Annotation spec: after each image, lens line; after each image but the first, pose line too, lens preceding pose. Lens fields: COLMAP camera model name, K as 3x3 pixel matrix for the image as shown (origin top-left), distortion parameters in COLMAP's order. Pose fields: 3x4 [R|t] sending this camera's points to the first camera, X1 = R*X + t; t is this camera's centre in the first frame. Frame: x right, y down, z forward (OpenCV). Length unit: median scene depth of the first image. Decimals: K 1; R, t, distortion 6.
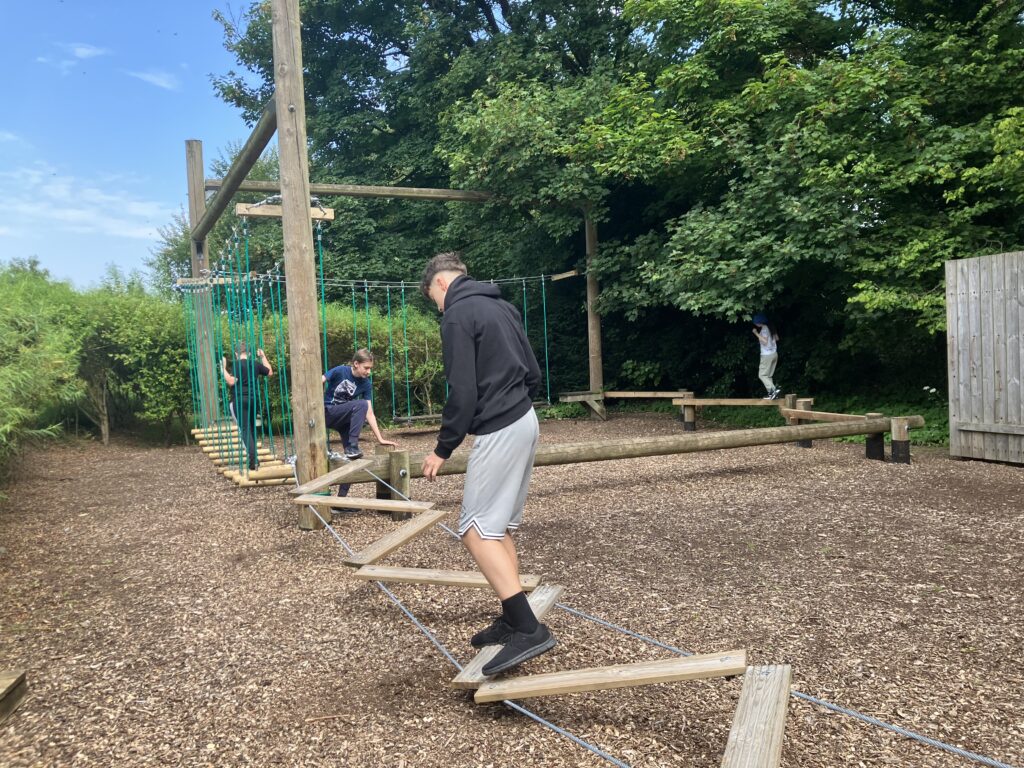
lens RADIAL K [[829.1, 0, 502.3], [0, 829.1, 375.1], [0, 0, 1]] dist [0.011512, -0.011680]
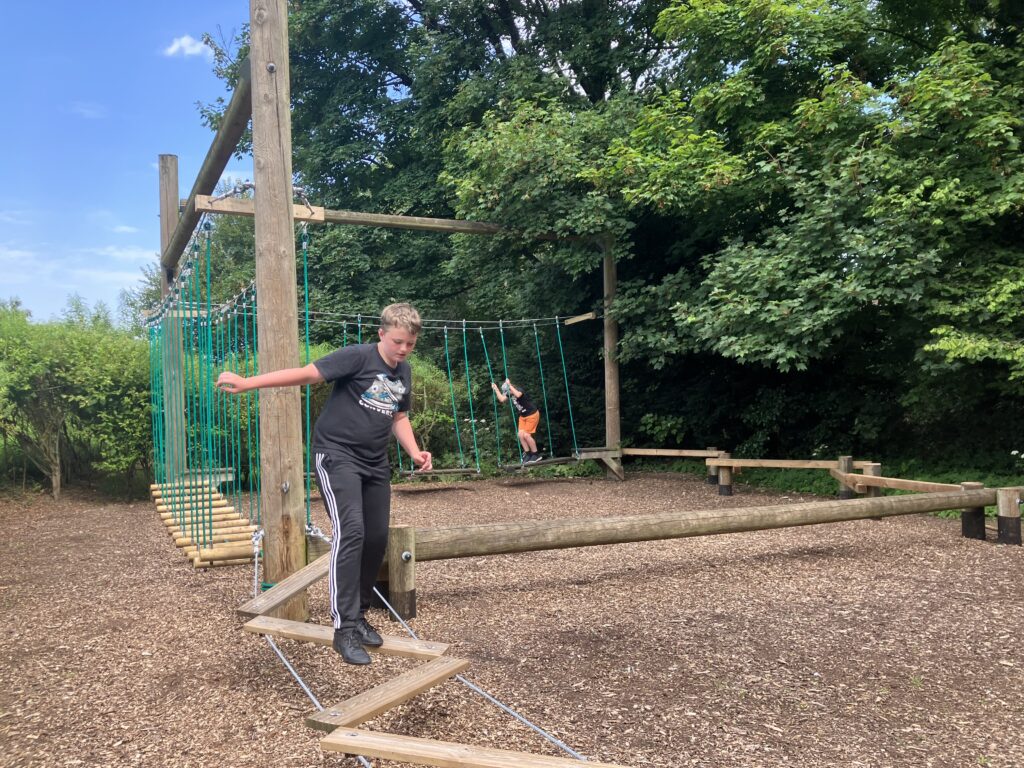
lens RADIAL K [[833.4, 0, 498.5], [0, 833.4, 392.2], [0, 0, 1]] dist [0.015008, -0.001214]
pose [[0.999774, 0.019941, 0.007410, -0.025804], [-0.019602, 0.998867, -0.043354, 0.001042], [-0.008266, 0.043199, 0.999032, 0.137380]]
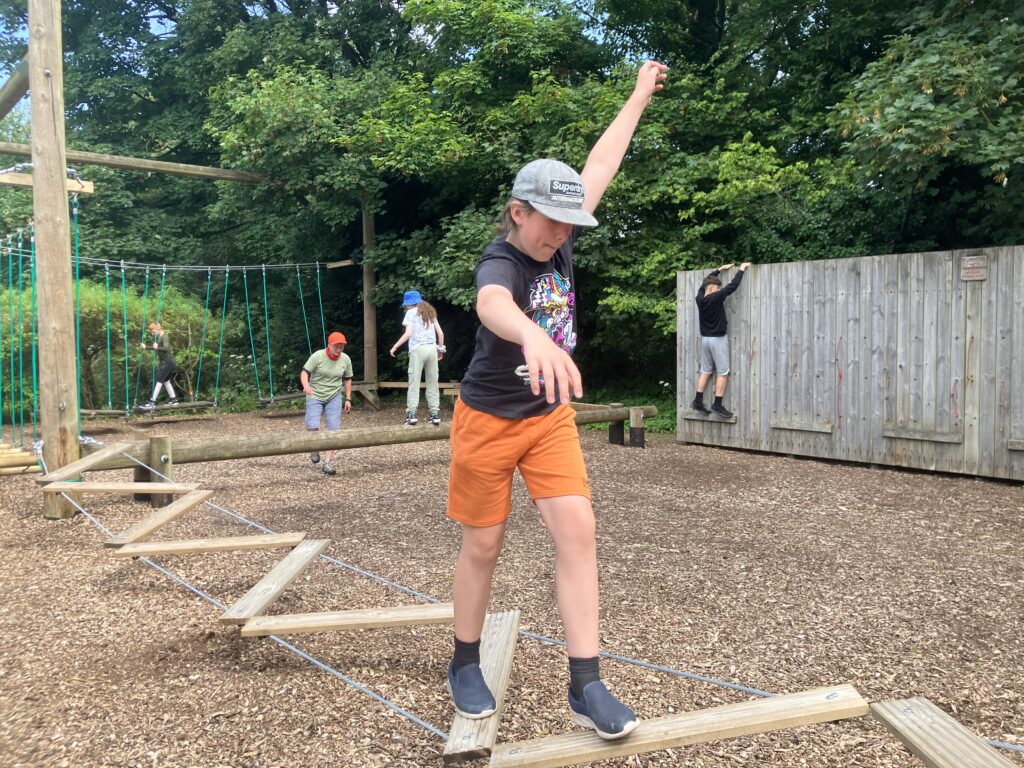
lens RADIAL K [[833.2, 0, 512.8], [0, 833.2, 366.2], [0, 0, 1]] dist [0.039686, -0.054230]
pose [[0.960672, 0.022562, 0.276767, -0.000825], [-0.022154, 0.999744, -0.004602, 0.002778], [-0.276800, -0.001711, 0.960926, -0.035682]]
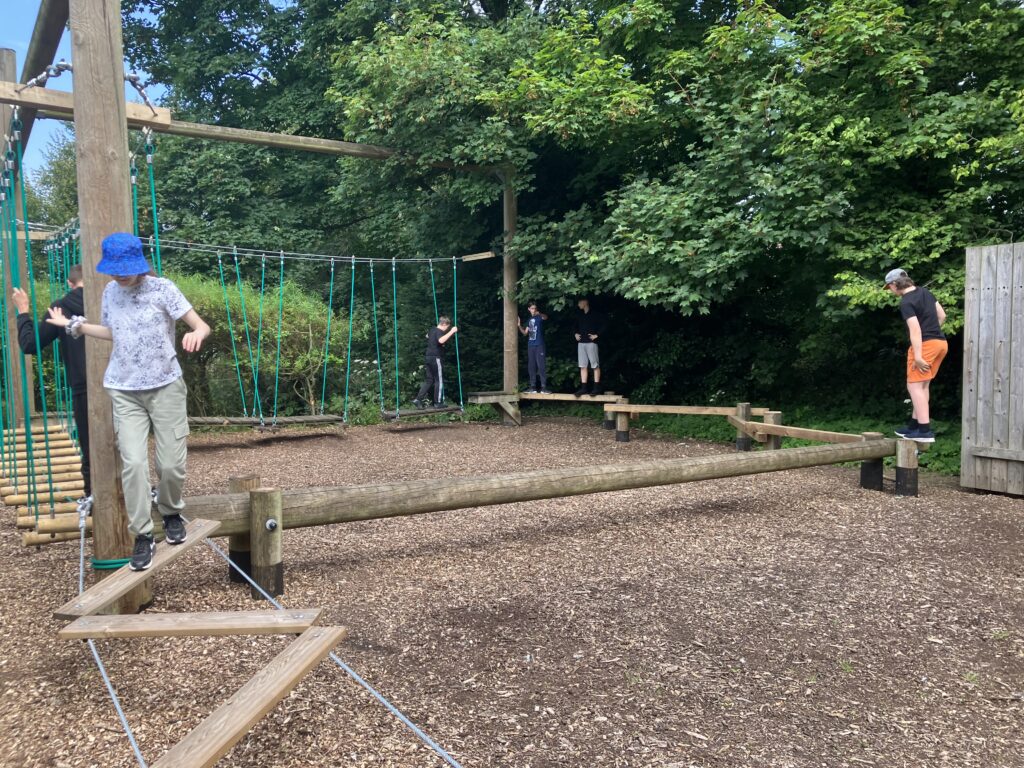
lens RADIAL K [[833.7, 0, 496.4], [0, 833.7, 387.9], [0, 0, 1]] dist [0.043540, -0.063819]
pose [[0.990946, 0.027817, 0.131346, -0.020268], [-0.030901, 0.999291, 0.021501, -0.003169], [-0.130655, -0.025365, 0.991103, 0.194280]]
